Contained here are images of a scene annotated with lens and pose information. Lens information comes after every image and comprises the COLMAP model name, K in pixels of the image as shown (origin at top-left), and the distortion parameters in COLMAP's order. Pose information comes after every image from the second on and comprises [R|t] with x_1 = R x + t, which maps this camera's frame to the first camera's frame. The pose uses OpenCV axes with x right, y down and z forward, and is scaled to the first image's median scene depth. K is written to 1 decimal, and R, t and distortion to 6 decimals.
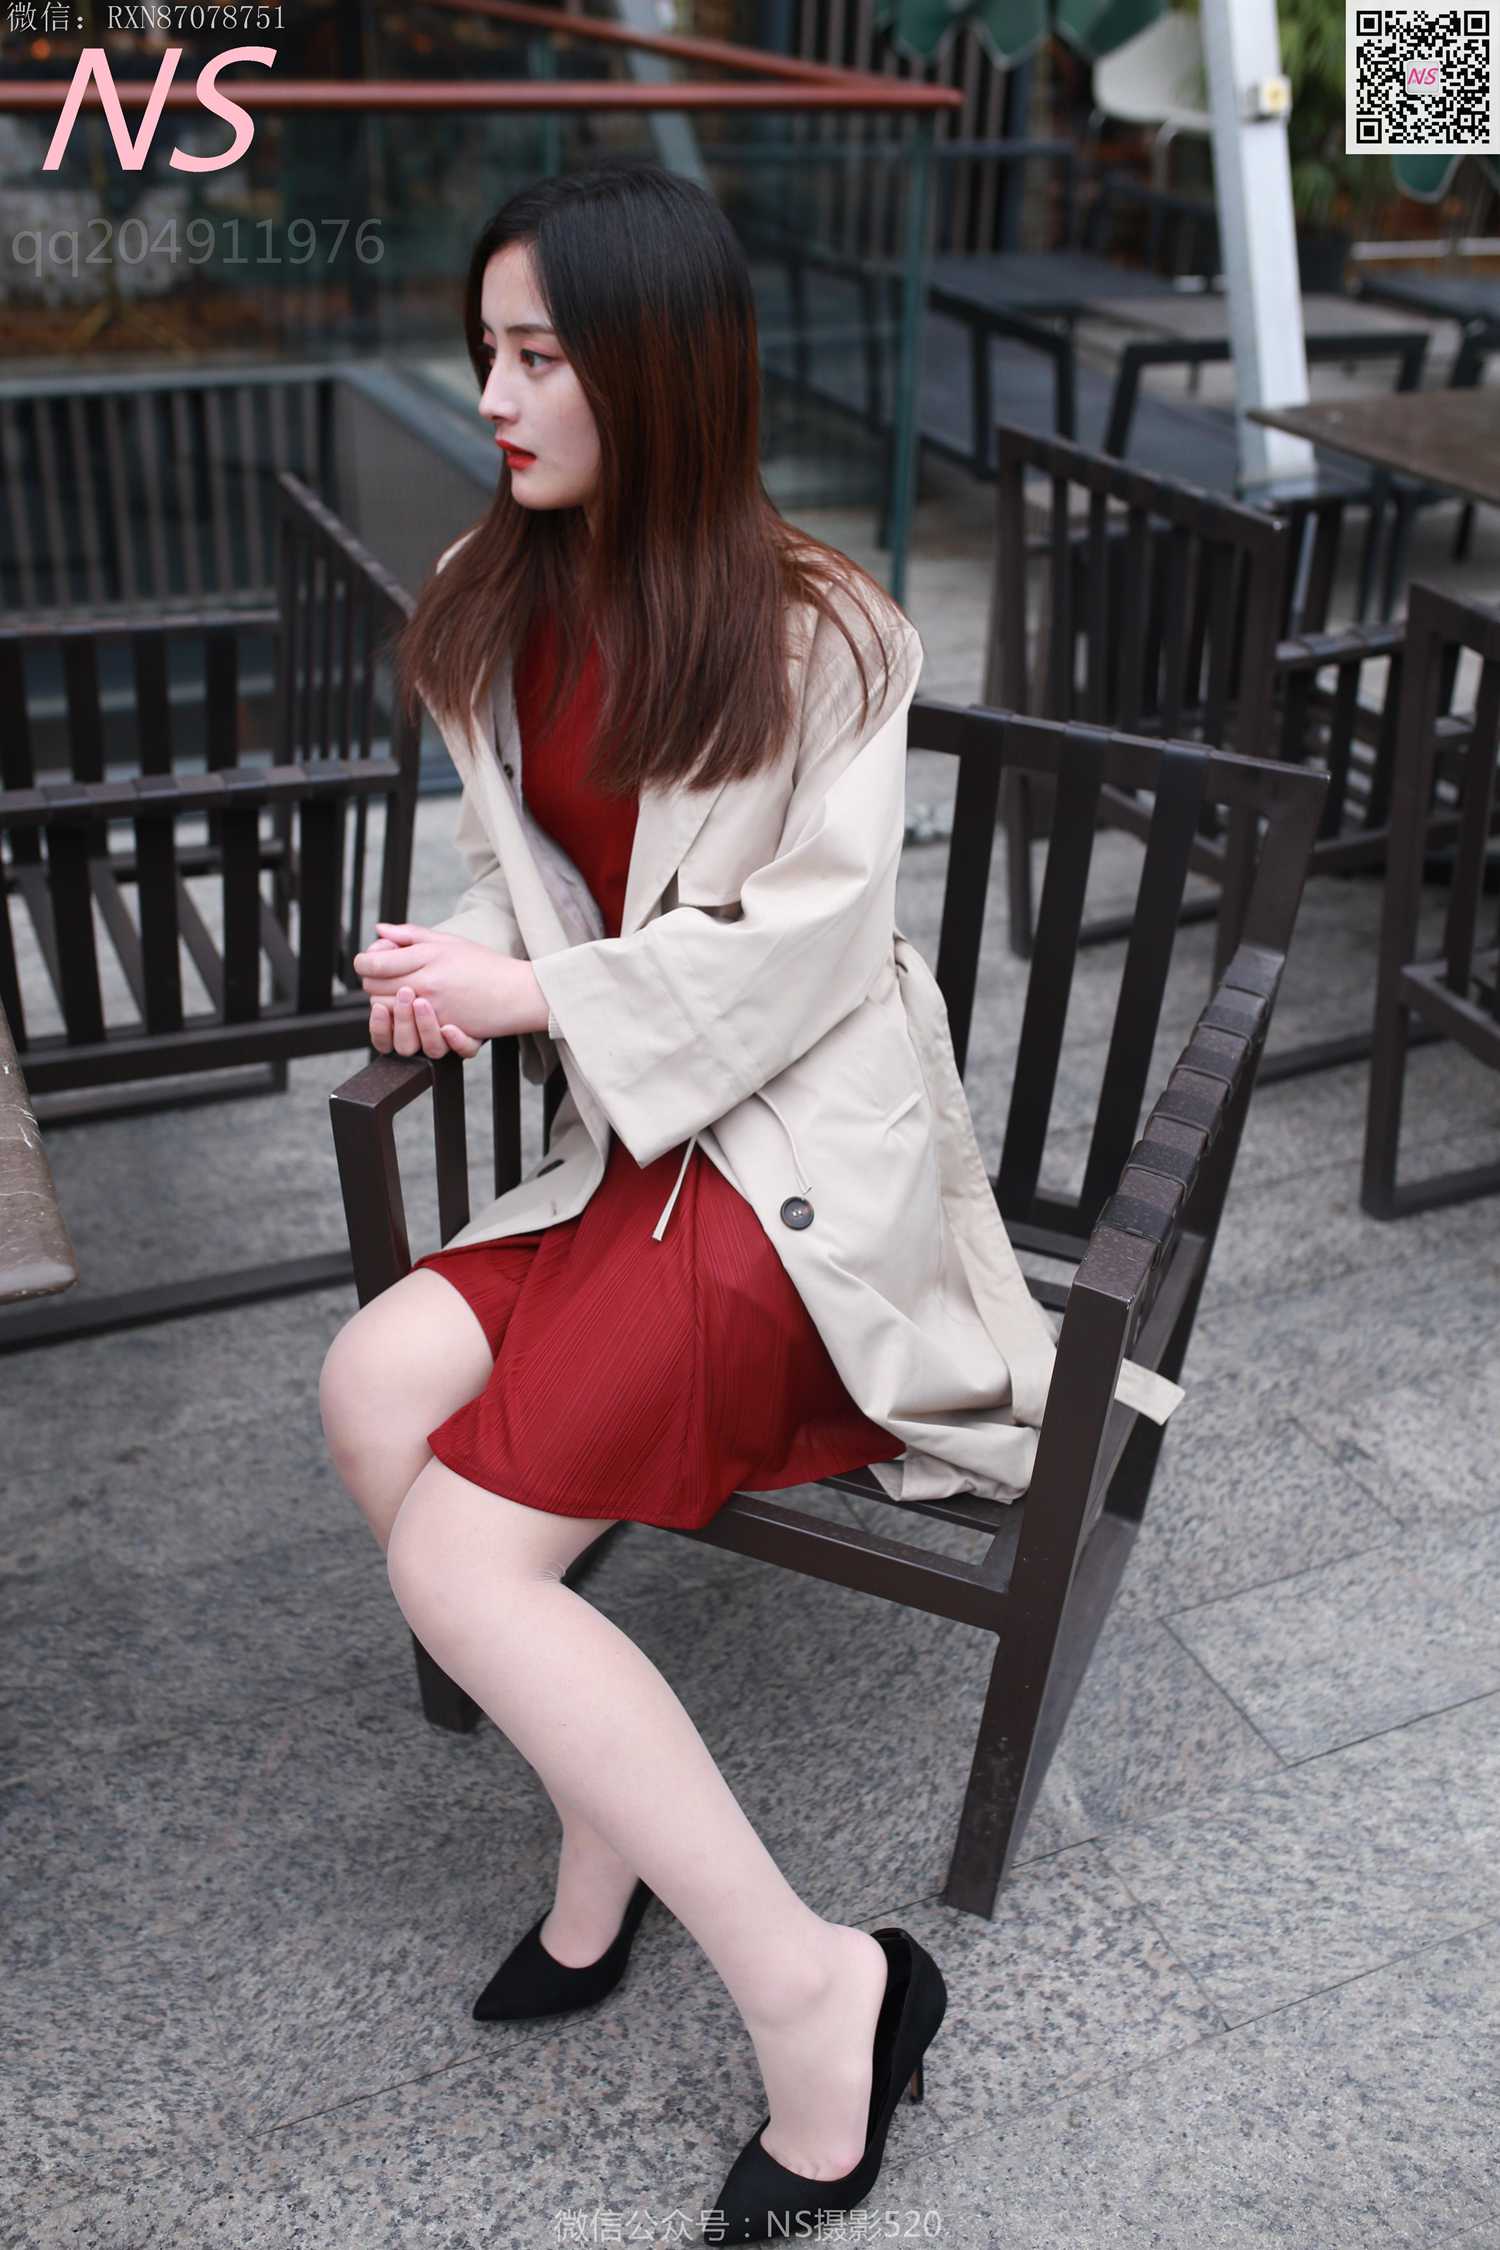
lens RADIAL K [[2182.3, 0, 752.7], [0, 2182.3, 1129.0], [0, 0, 1]] dist [-0.013792, 0.000000]
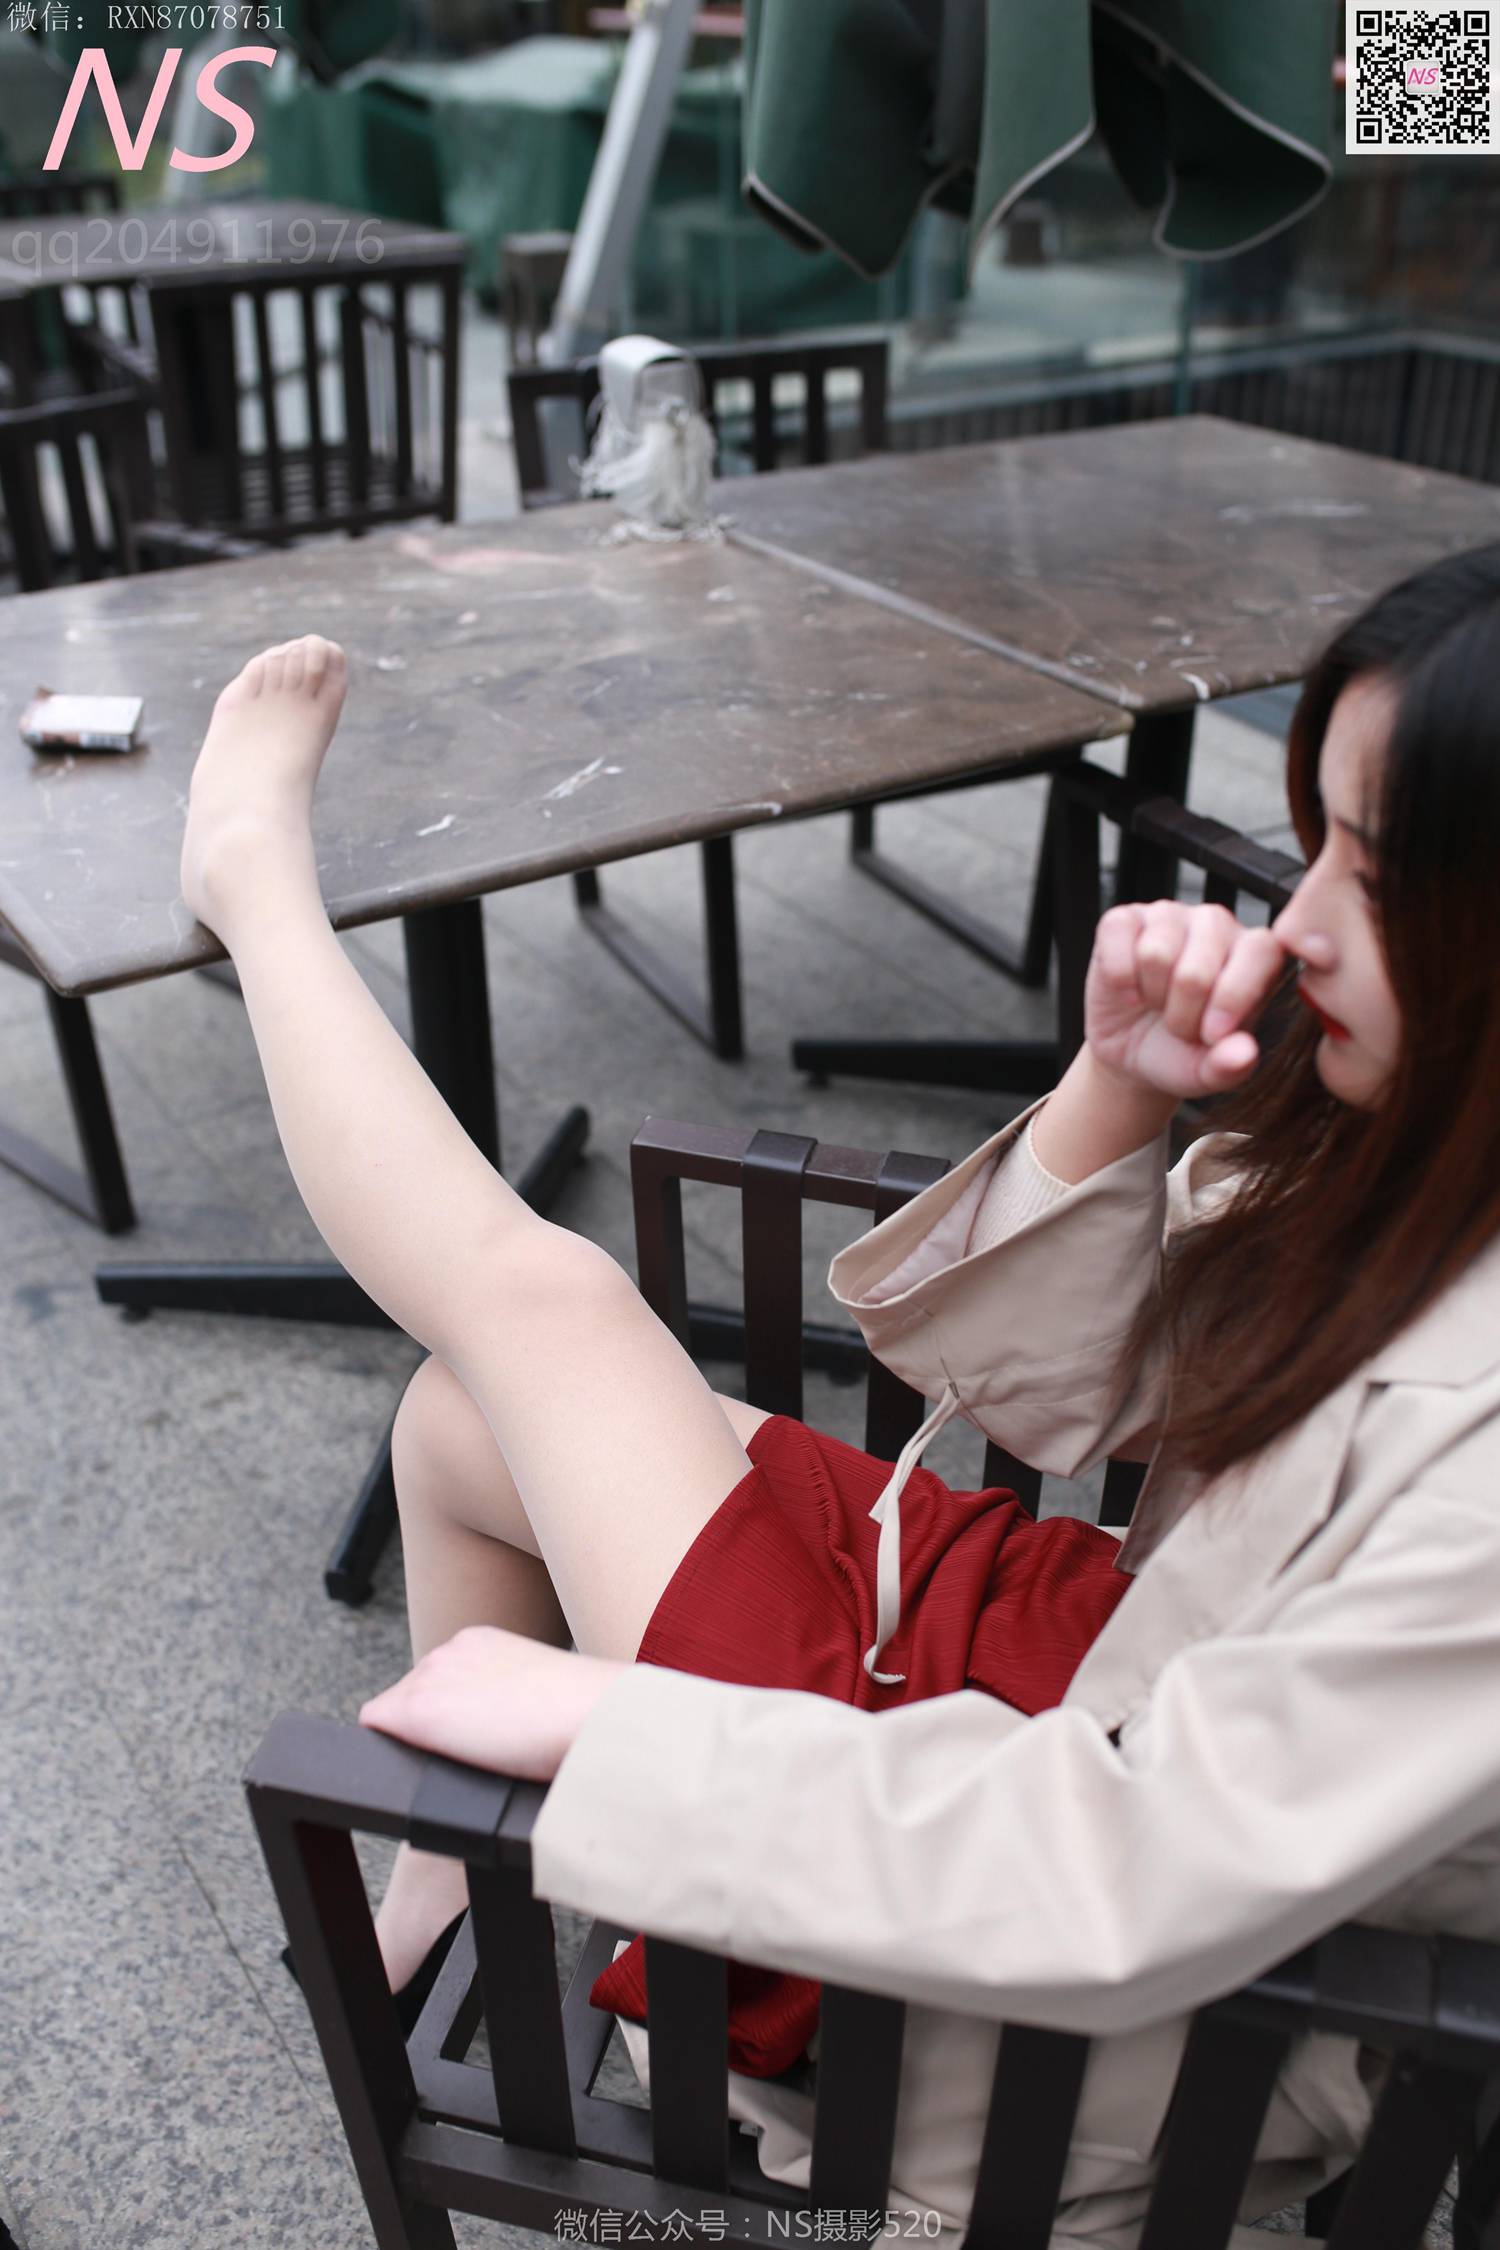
lens RADIAL K [[2182.3, 0, 742.7], [0, 2182.3, 1129.0], [0, 0, 1]] dist [-0.013792, 0.000000]
pose [[0.134737, 0.447394, -0.884129, 0.535104], [-0.484338, 0.808147, 0.335134, -0.288315], [0.864443, 0.383062, 0.325578, 0.645695]]
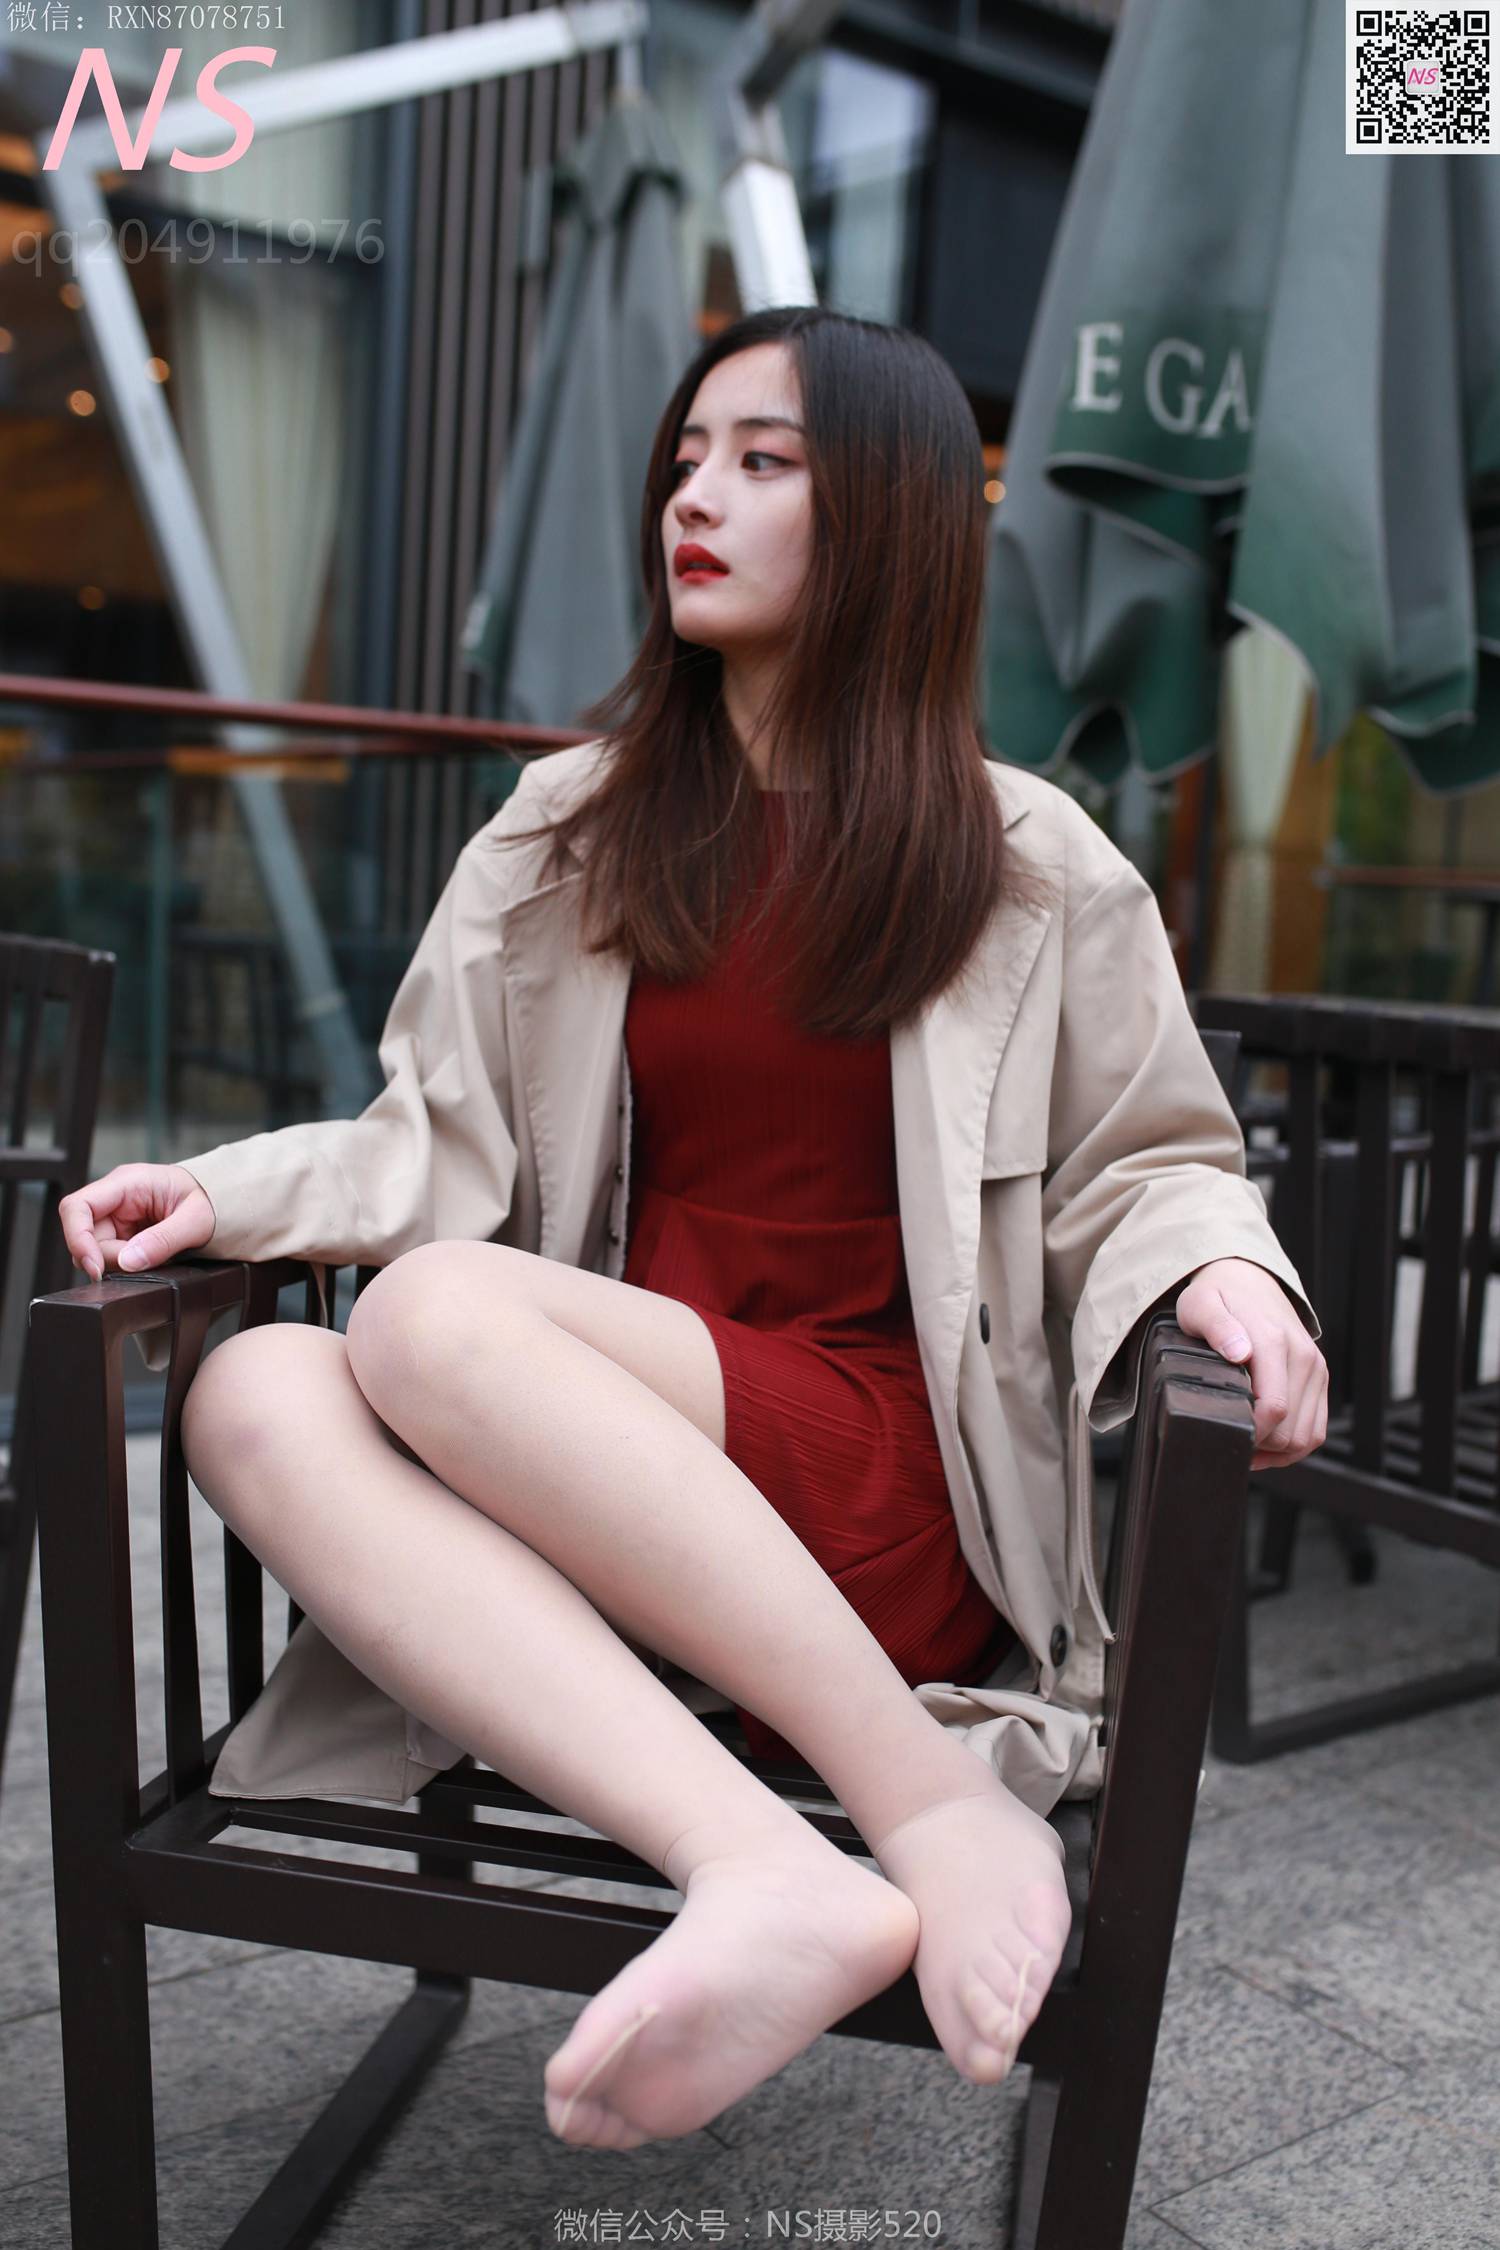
lens RADIAL K [[2182.3, 0, 751.3], [0, 2182.3, 1134.0], [0, 0, 1]] dist [-0.013792, 0.000000]
pose [[0.978078, -0.004177, 0.208199, -0.096939], [0.087459, 0.915587, -0.392493, 0.193138], [-0.188985, 0.402097, 0.895881, 0.281590]]
